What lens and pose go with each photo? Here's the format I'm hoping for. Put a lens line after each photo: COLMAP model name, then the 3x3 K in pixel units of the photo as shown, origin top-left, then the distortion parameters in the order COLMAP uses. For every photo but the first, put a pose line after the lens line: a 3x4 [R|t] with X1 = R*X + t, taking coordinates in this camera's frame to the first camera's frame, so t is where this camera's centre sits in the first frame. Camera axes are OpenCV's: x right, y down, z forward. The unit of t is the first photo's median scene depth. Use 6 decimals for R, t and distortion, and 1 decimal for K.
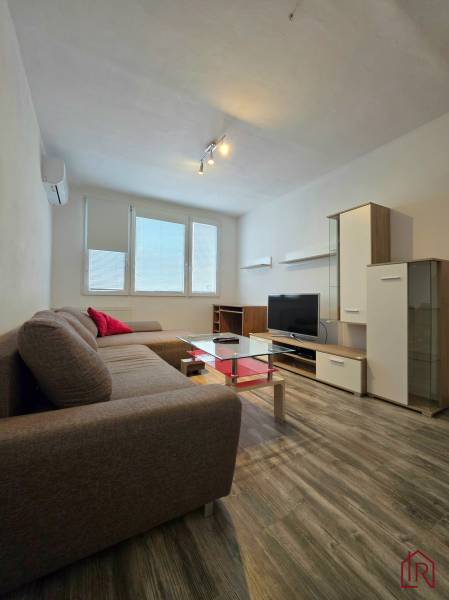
lens RADIAL K [[252.7, 0, 226.8], [0, 252.7, 295.2], [0, 0, 1]] dist [-0.000747, -0.000096]
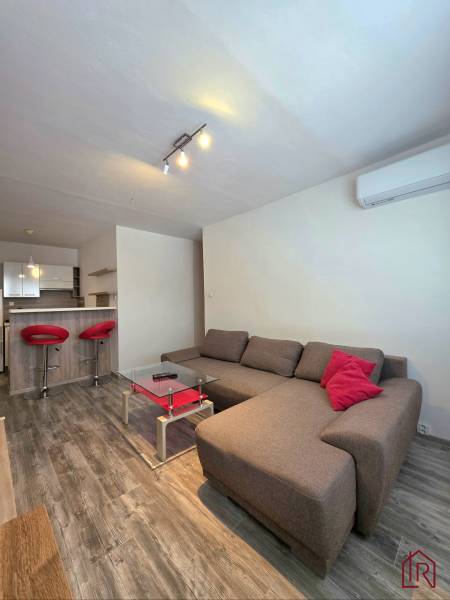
lens RADIAL K [[240.5, 0, 225.2], [0, 240.5, 299.5], [0, 0, 1]] dist [0.001074, 0.000781]
pose [[-0.971400, 0.010422, -0.237222, -0.023022], [0.016213, 0.999616, -0.022476, -0.187343], [0.236896, -0.025679, -0.971196, 3.080669]]
